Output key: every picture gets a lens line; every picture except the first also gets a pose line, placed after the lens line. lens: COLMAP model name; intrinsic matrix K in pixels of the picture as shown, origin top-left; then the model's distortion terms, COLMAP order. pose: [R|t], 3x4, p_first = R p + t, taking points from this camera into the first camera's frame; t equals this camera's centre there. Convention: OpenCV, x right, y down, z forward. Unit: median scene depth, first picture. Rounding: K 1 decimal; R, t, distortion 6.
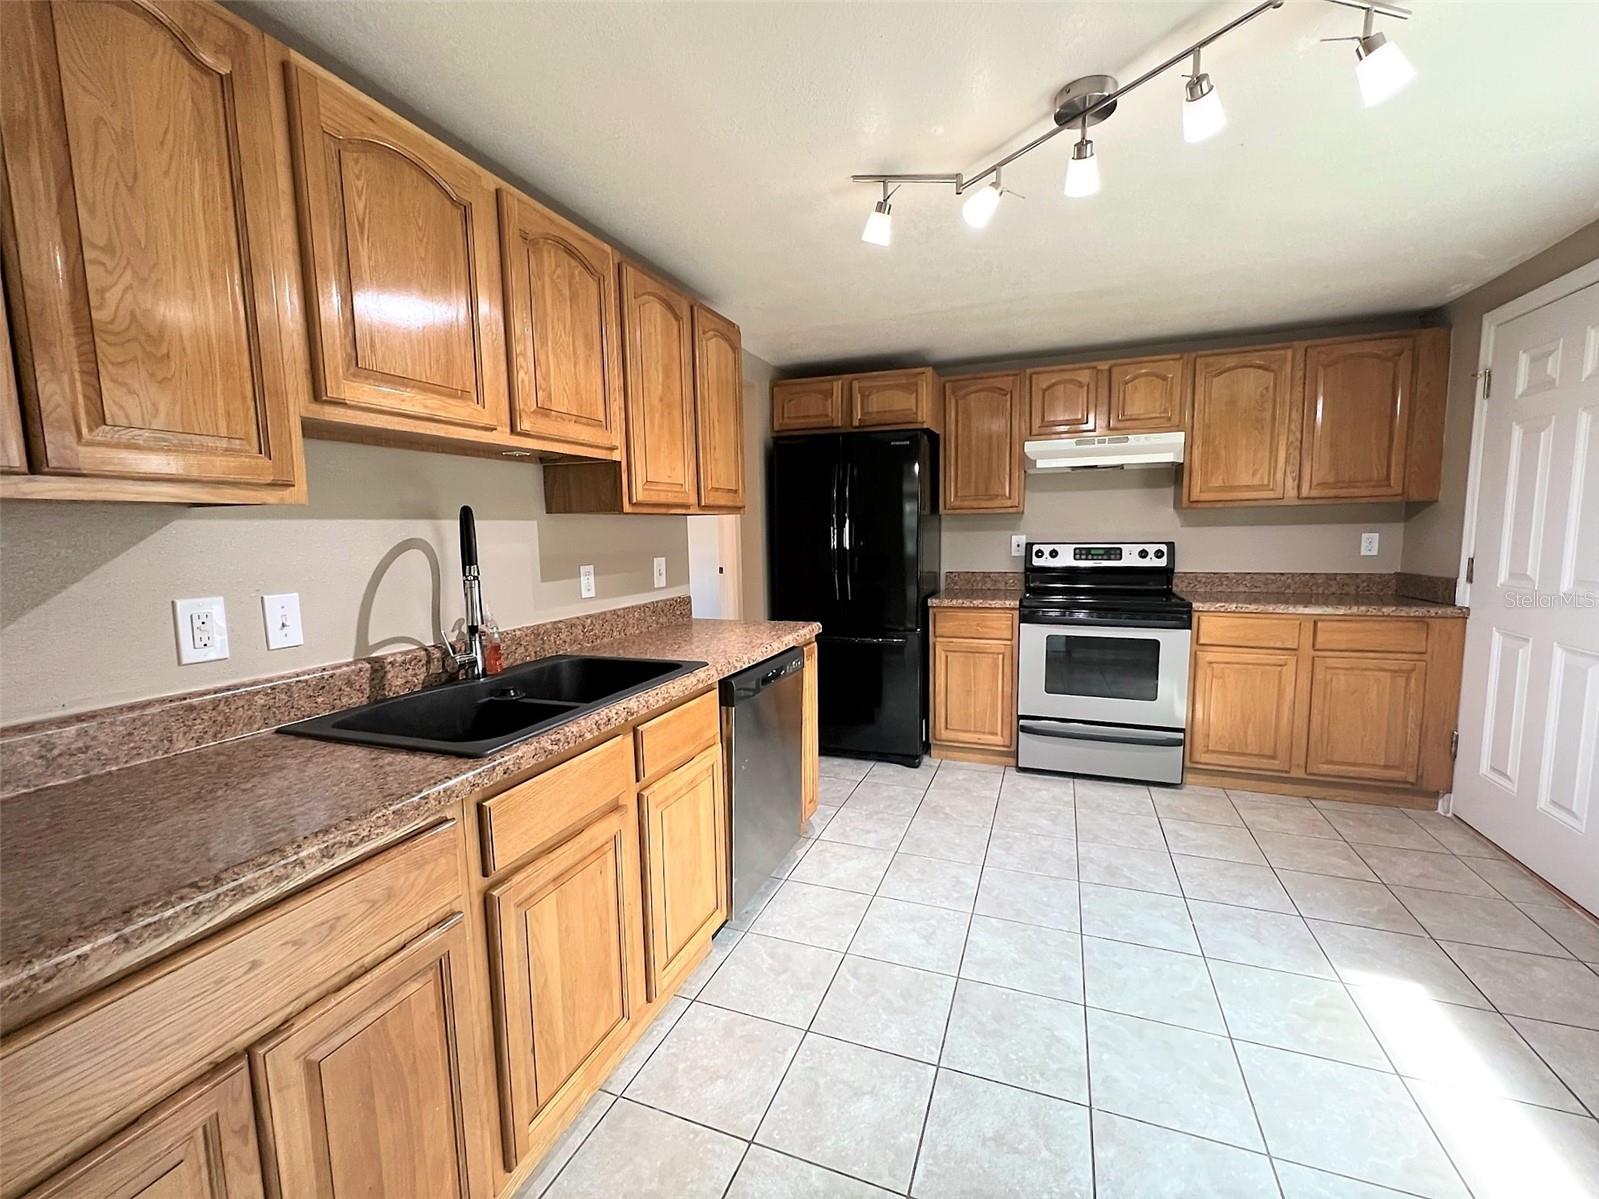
lens RADIAL K [[692.9, 0, 835.6], [0, 692.9, 603.0], [0, 0, 1]] dist [-0.000319, 0.000495]
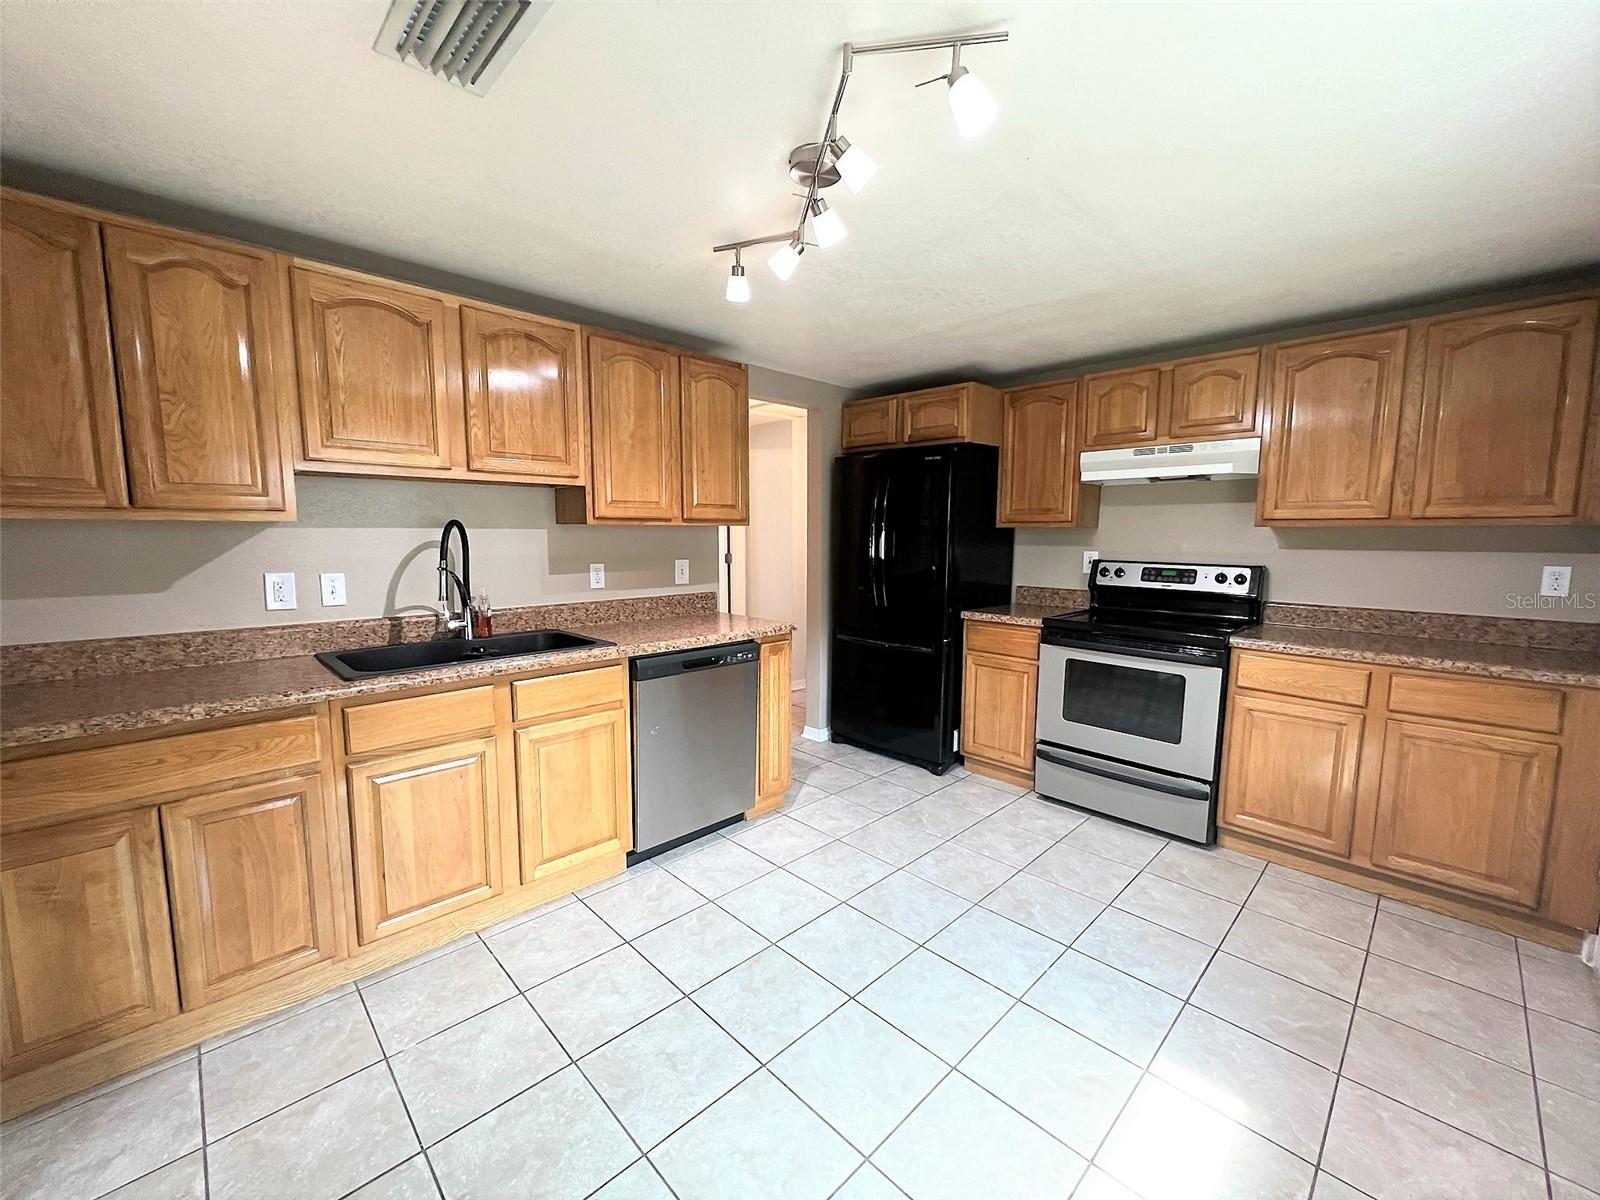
lens RADIAL K [[693.4, 0, 836.2], [0, 693.4, 603.5], [0, 0, 1]] dist [-0.000319, 0.000495]
pose [[0.901109, 0.069024, -0.428064, 0.437516], [-0.069321, 0.997483, 0.014915, -0.021340], [0.428016, 0.016234, 0.903625, 0.010688]]
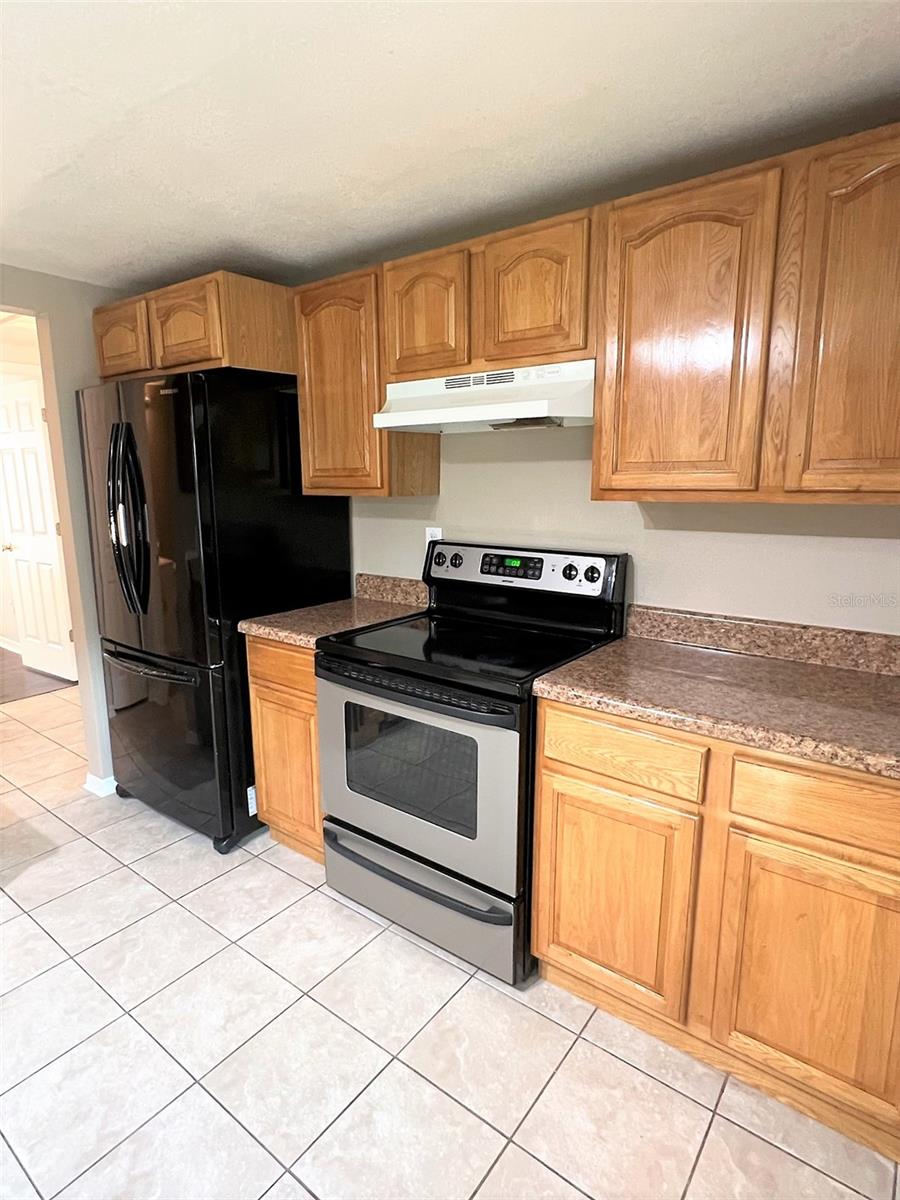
lens RADIAL K [[645.4, 0, 537.7], [0, 645.4, 596.8], [0, 0, 1]] dist [-0.000144, 0.000156]
pose [[0.958094, 0.069127, -0.277989, 0.653470], [-0.044079, 0.994465, 0.095374, -0.115411], [0.283044, -0.079124, 0.955838, 0.522521]]
